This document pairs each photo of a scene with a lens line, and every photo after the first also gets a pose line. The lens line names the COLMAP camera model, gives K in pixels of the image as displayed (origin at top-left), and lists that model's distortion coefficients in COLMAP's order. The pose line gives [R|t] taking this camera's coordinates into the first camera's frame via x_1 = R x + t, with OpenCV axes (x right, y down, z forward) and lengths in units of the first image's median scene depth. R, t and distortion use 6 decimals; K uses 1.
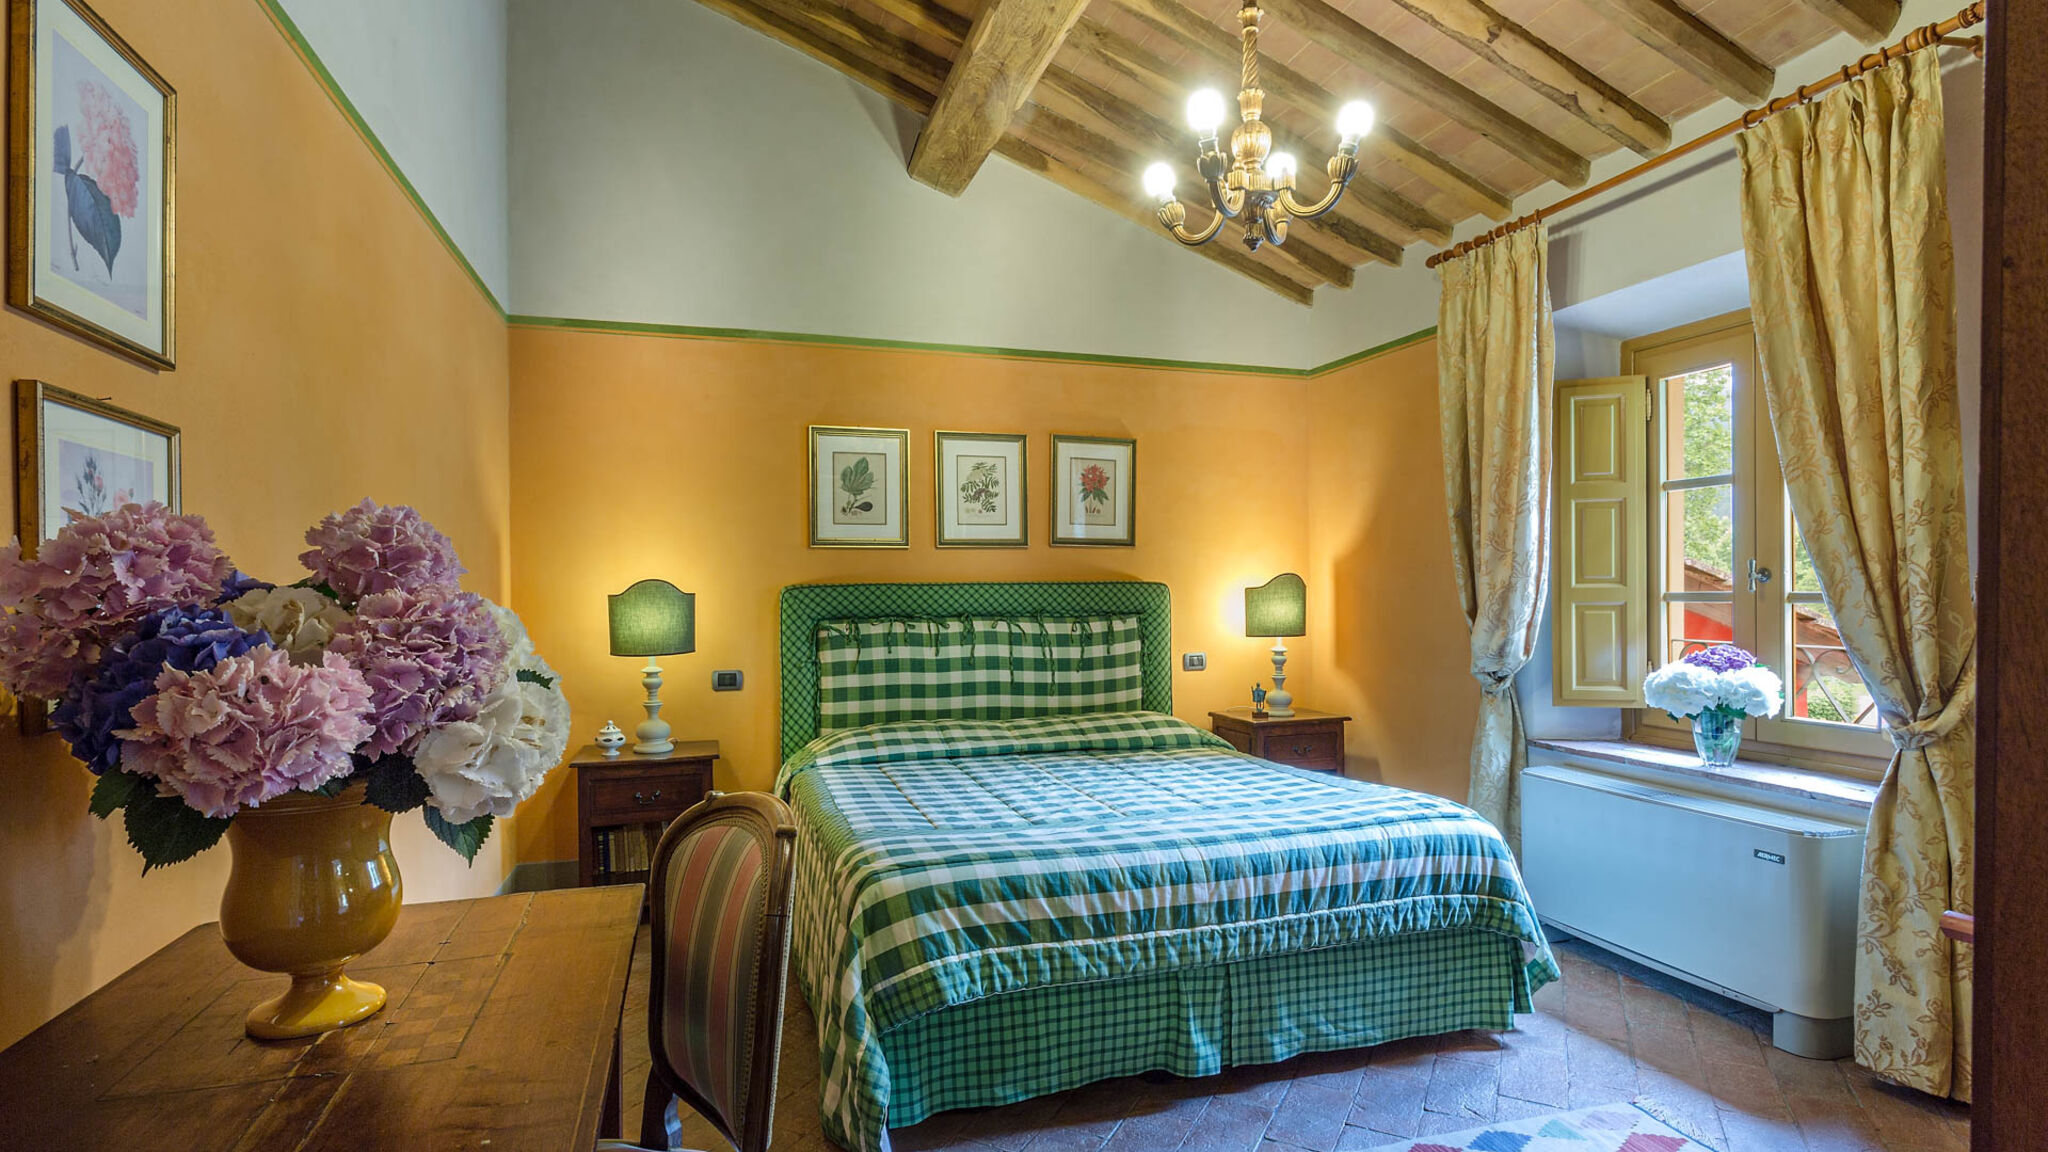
lens RADIAL K [[1020.7, 0, 1026.1], [0, 1020.7, 588.5], [0, 0, 1]] dist [-0.012162, 0.009396]
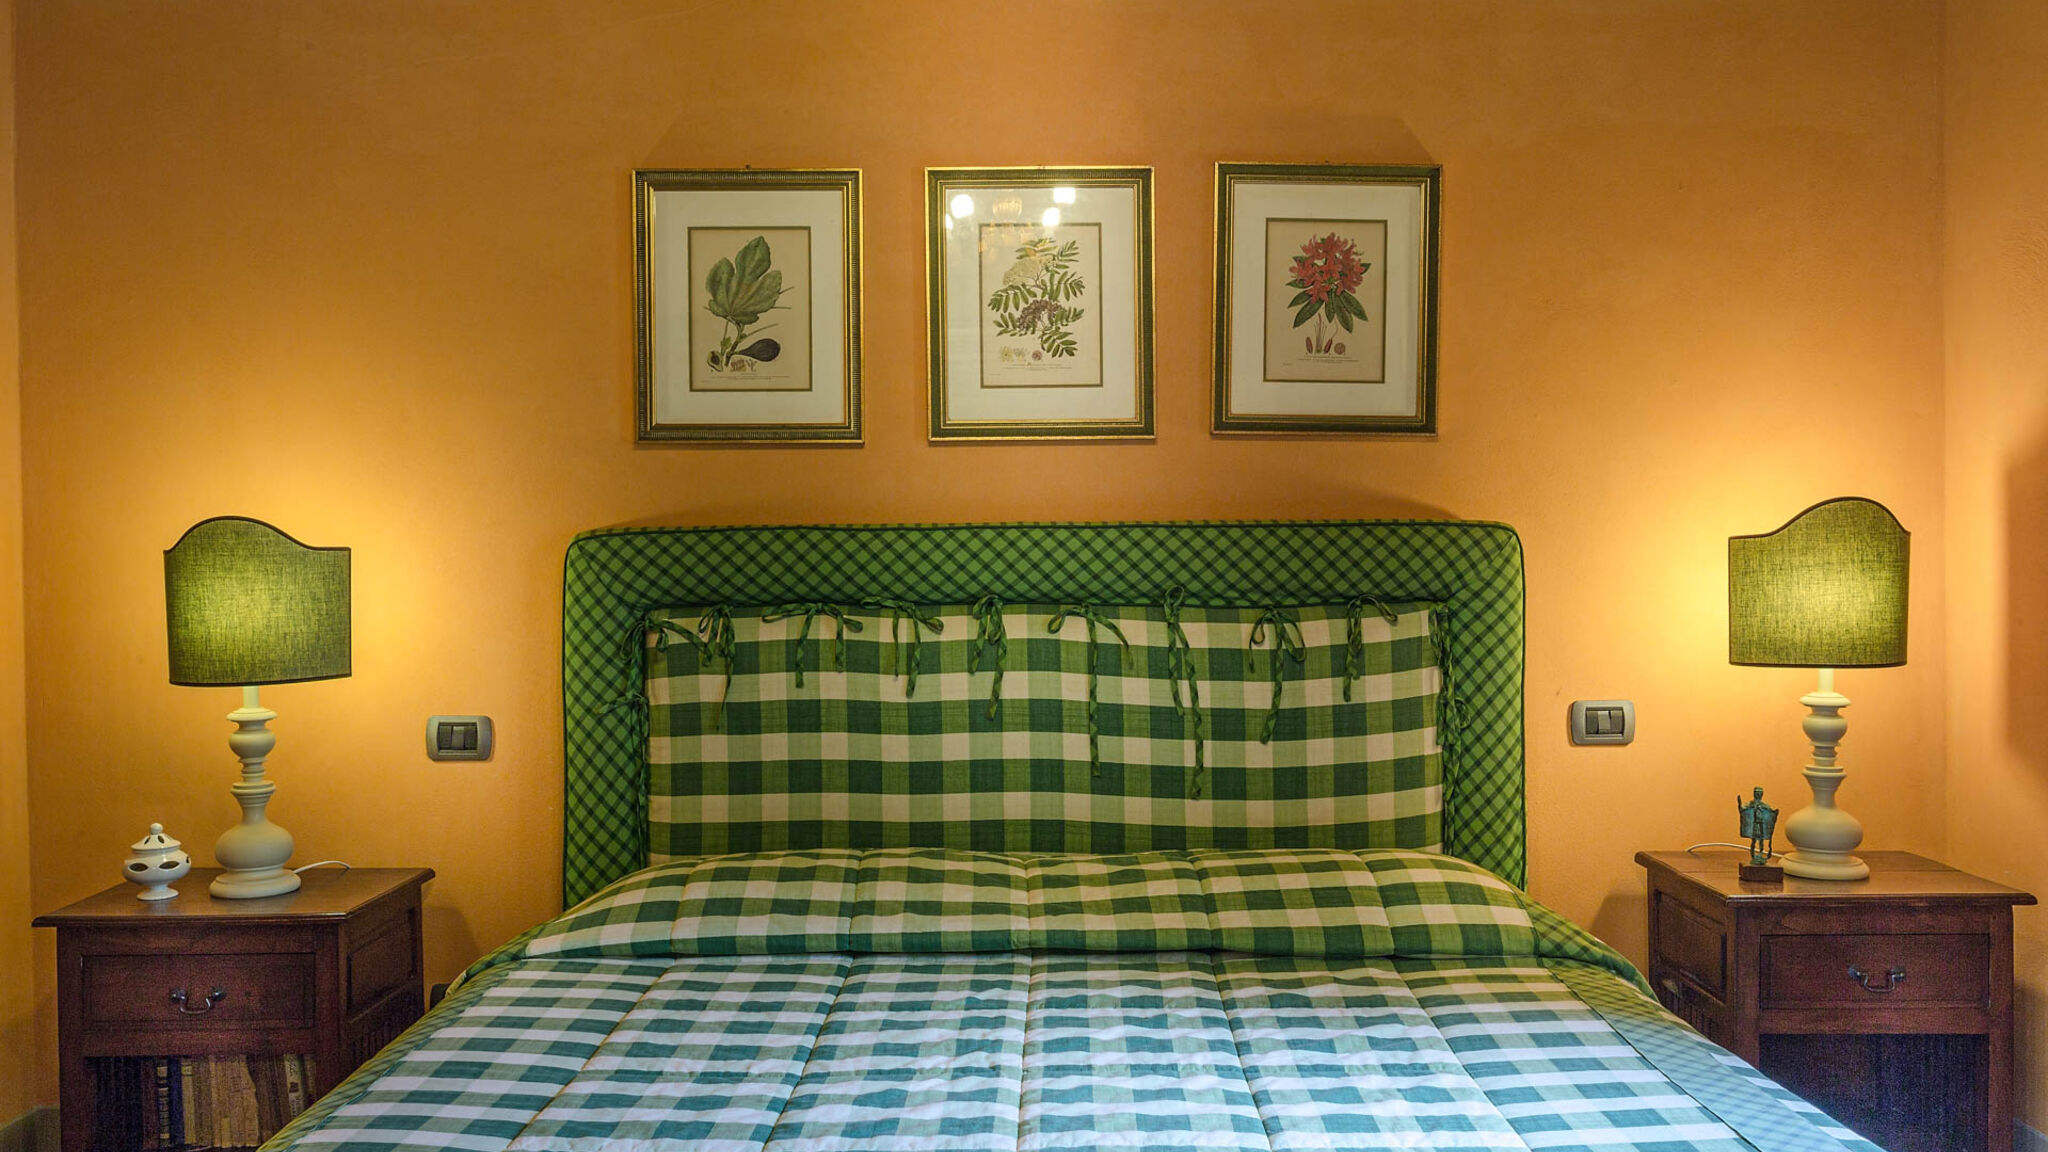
lens RADIAL K [[1773.3, 0, 1030.0], [0, 1773.3, 557.5], [0, 0, 1]] dist [0.020532, -0.002324]
pose [[0.949697, 0.006429, -0.313104, 0.185591], [-0.001209, 0.999857, 0.016863, -0.004172], [0.313167, -0.015636, 0.949569, 0.301753]]
